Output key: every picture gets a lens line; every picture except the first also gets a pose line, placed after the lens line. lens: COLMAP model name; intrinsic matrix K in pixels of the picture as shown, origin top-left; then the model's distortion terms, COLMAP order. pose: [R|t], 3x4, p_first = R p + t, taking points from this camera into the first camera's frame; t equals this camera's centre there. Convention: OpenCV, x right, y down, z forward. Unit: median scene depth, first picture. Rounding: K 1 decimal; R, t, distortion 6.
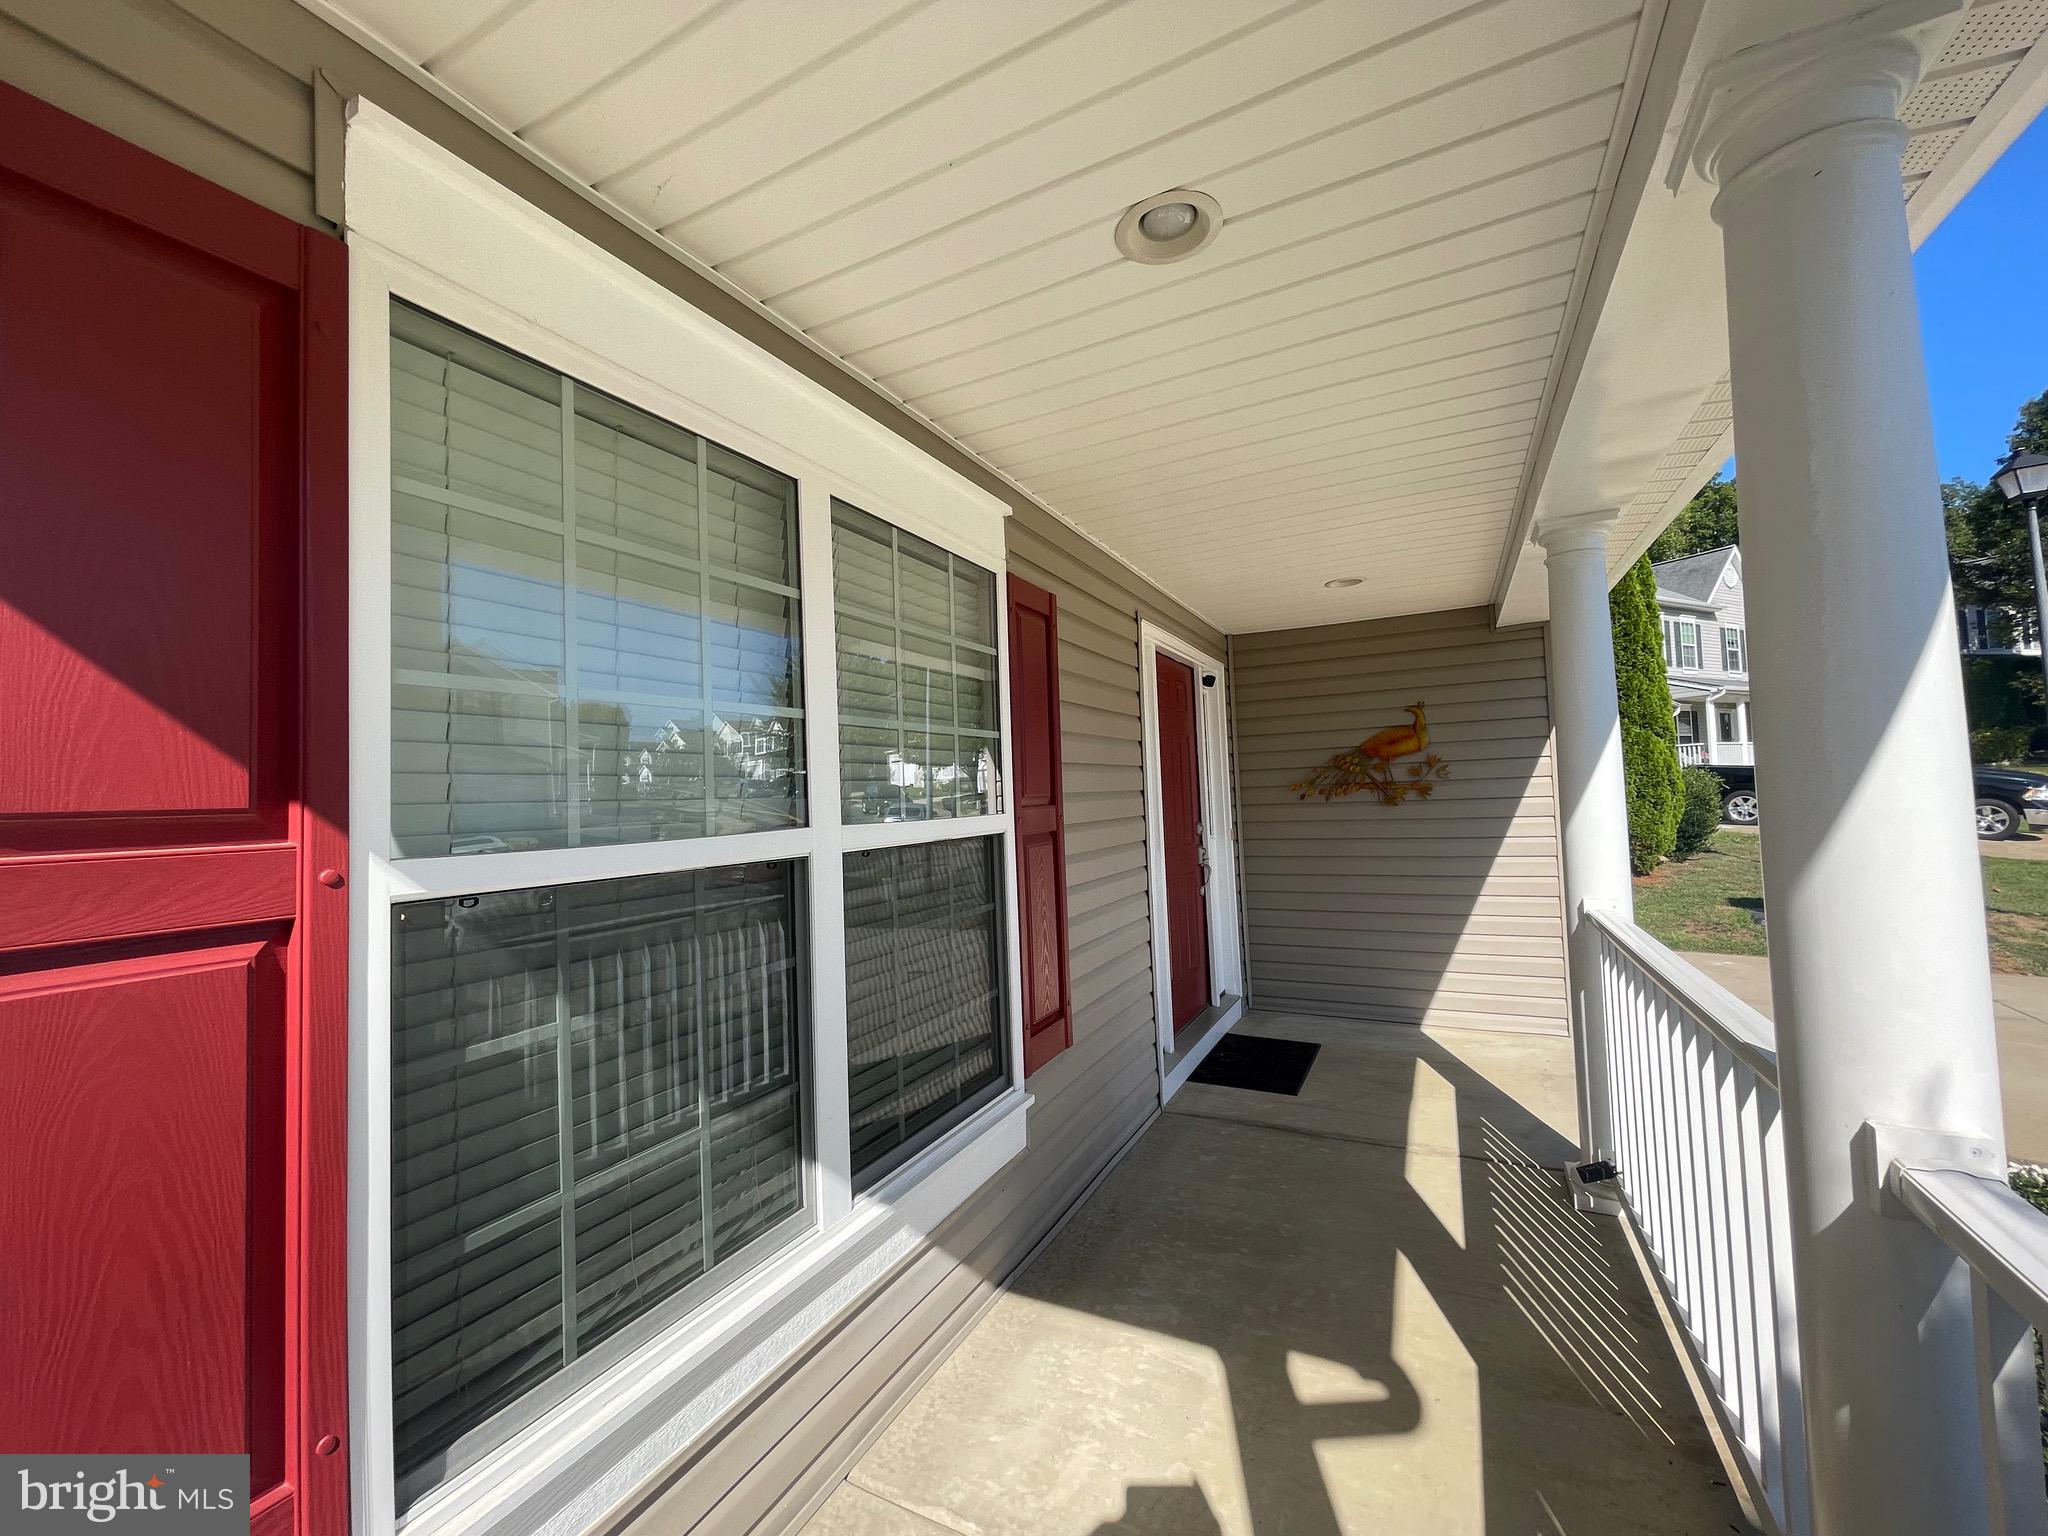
lens RADIAL K [[828.0, 0, 1007.5], [0, 828.0, 765.4], [0, 0, 1]] dist [-0.000192, 0.000072]
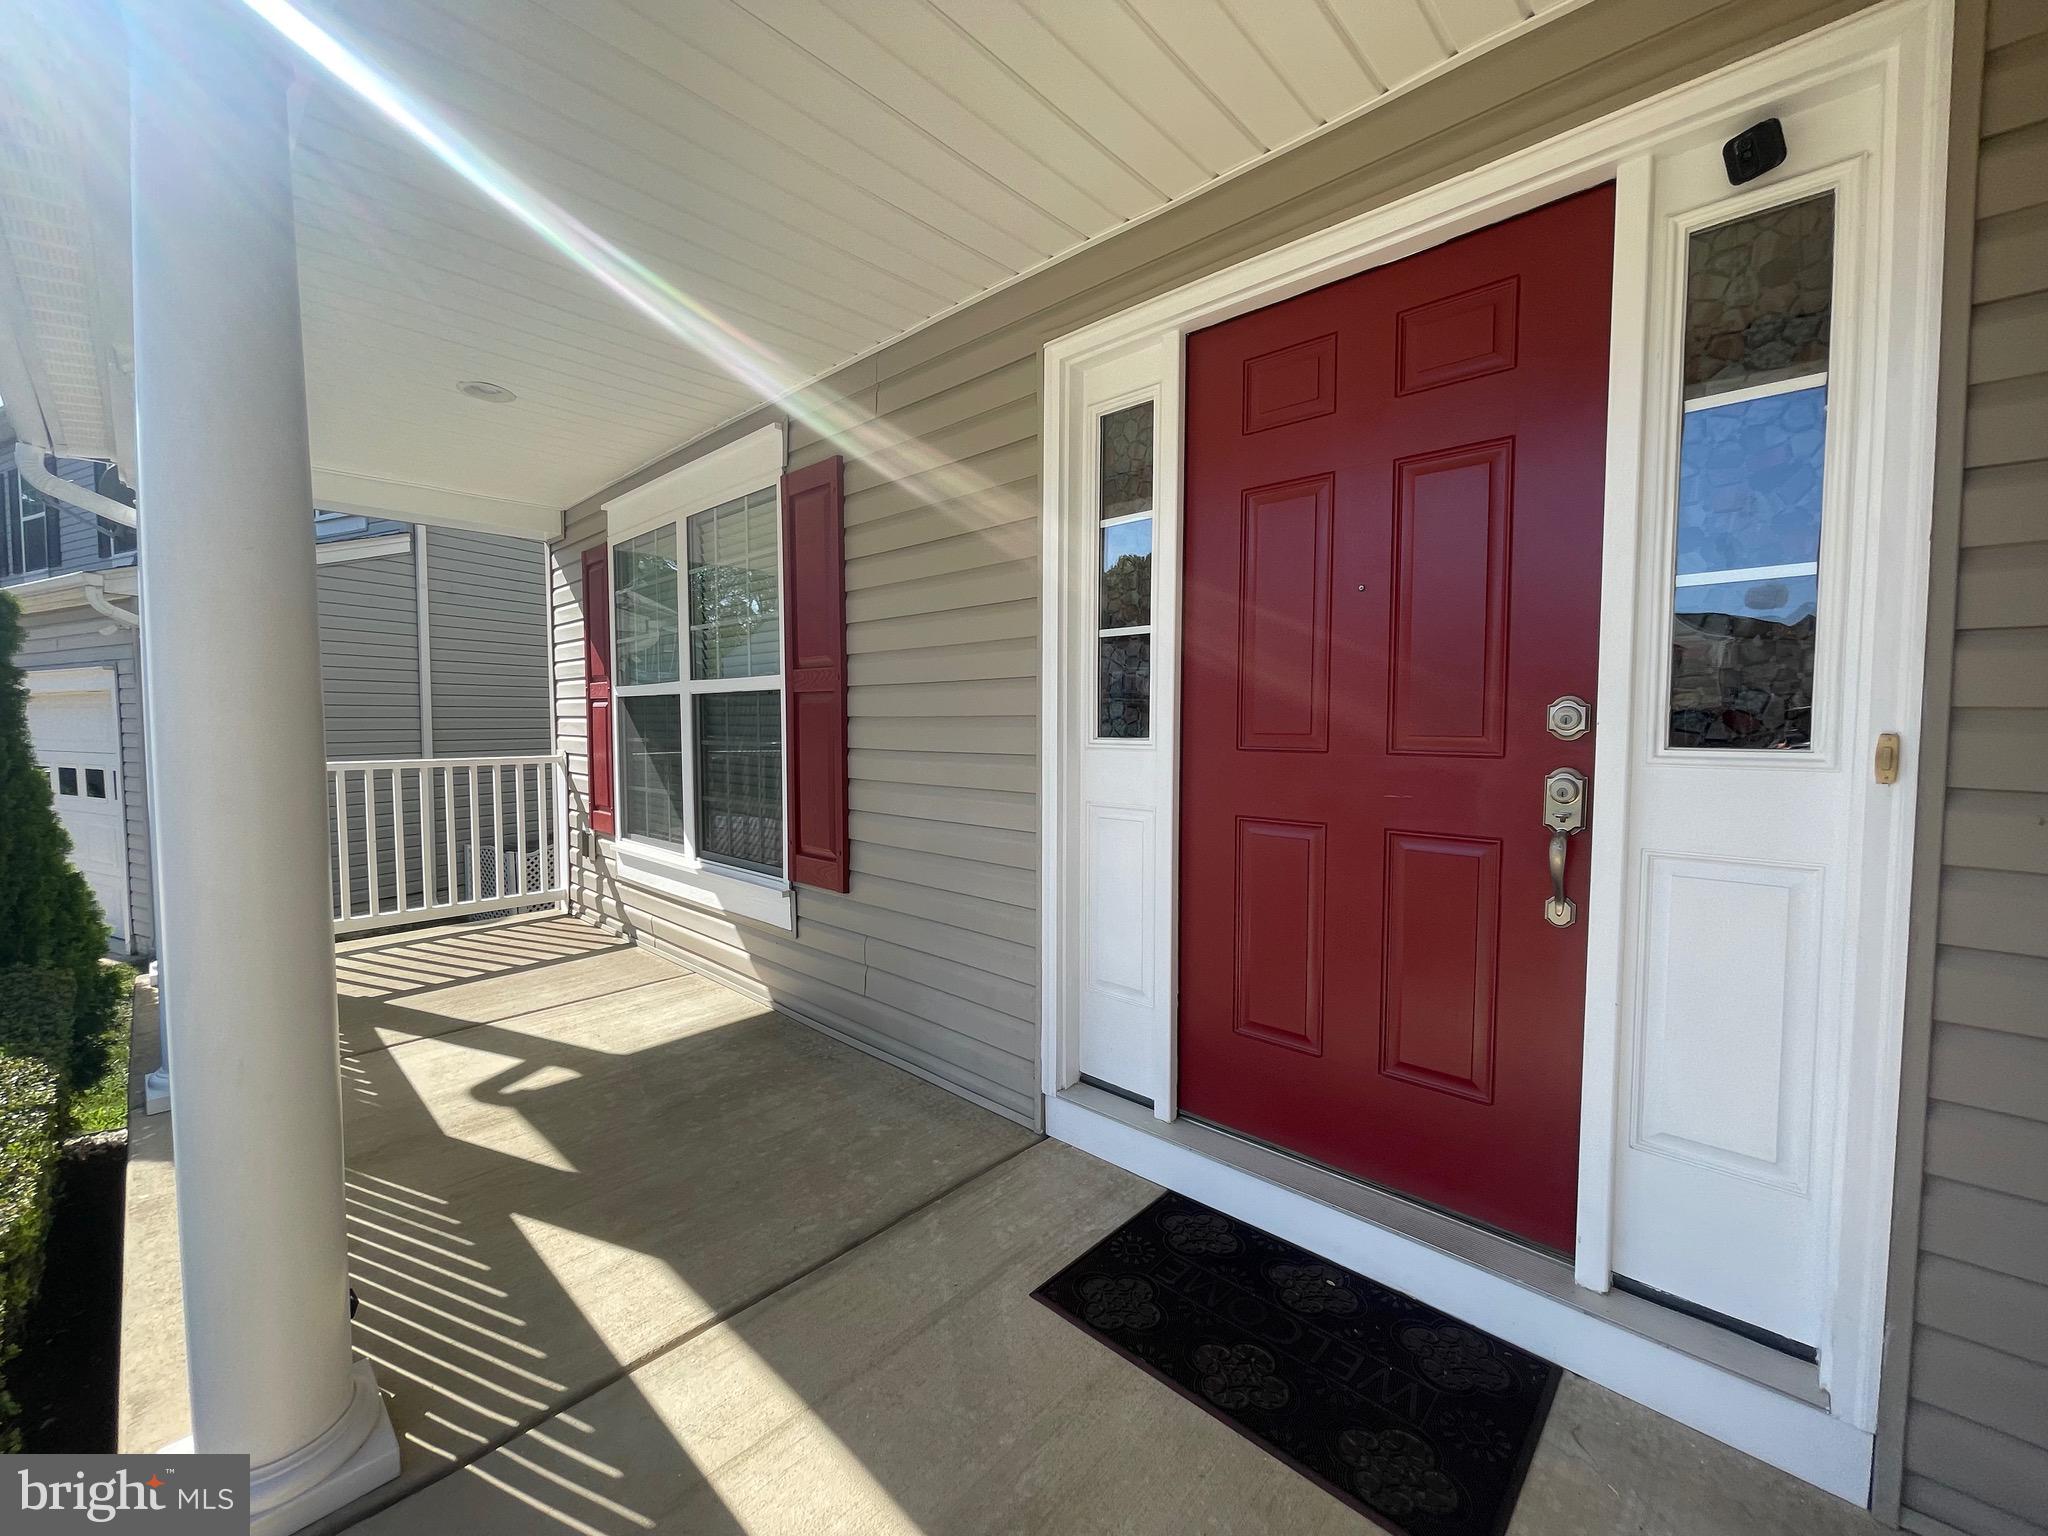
lens RADIAL K [[828.0, 0, 1007.5], [0, 828.0, 765.4], [0, 0, 1]] dist [-0.000192, 0.000072]
pose [[-0.280148, 0.084663, -0.956216, 1.121257], [0.047138, 0.996115, 0.074386, 0.118333], [0.958799, -0.024235, -0.283050, 1.662440]]
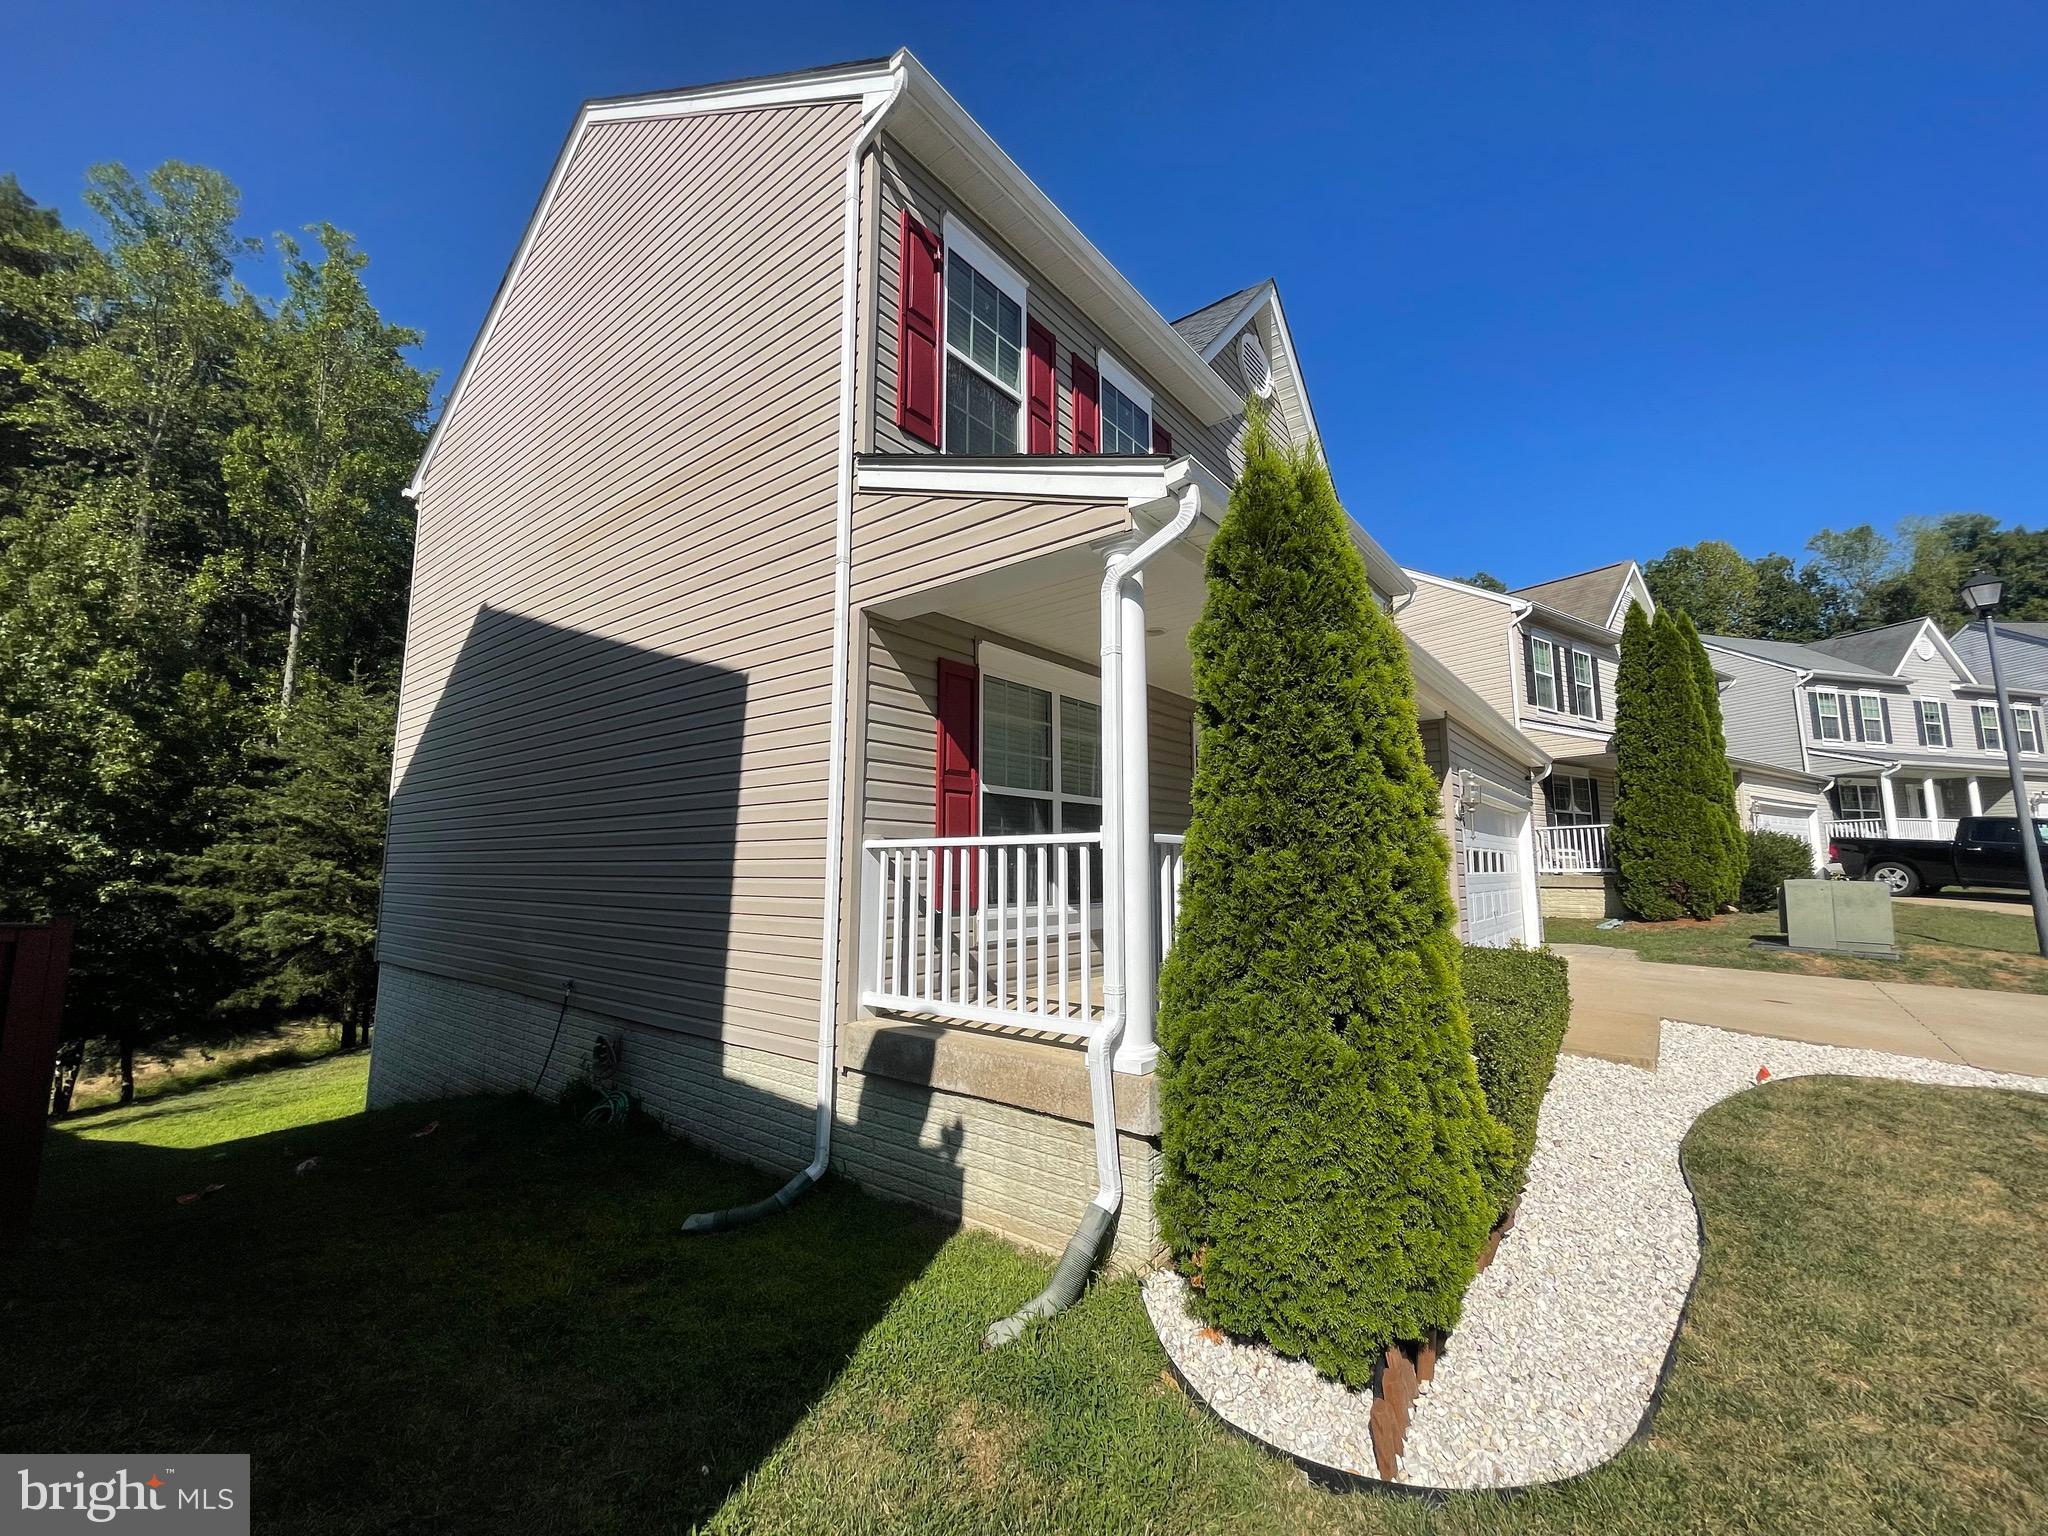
lens RADIAL K [[828.0, 0, 1007.5], [0, 828.0, 765.4], [0, 0, 1]] dist [-0.000192, 0.000072]
pose [[0.979336, 0.013389, -0.201794, 0.187998], [-0.029537, 0.996576, -0.077220, 0.163195], [0.200070, 0.081585, 0.976379, -1.670712]]
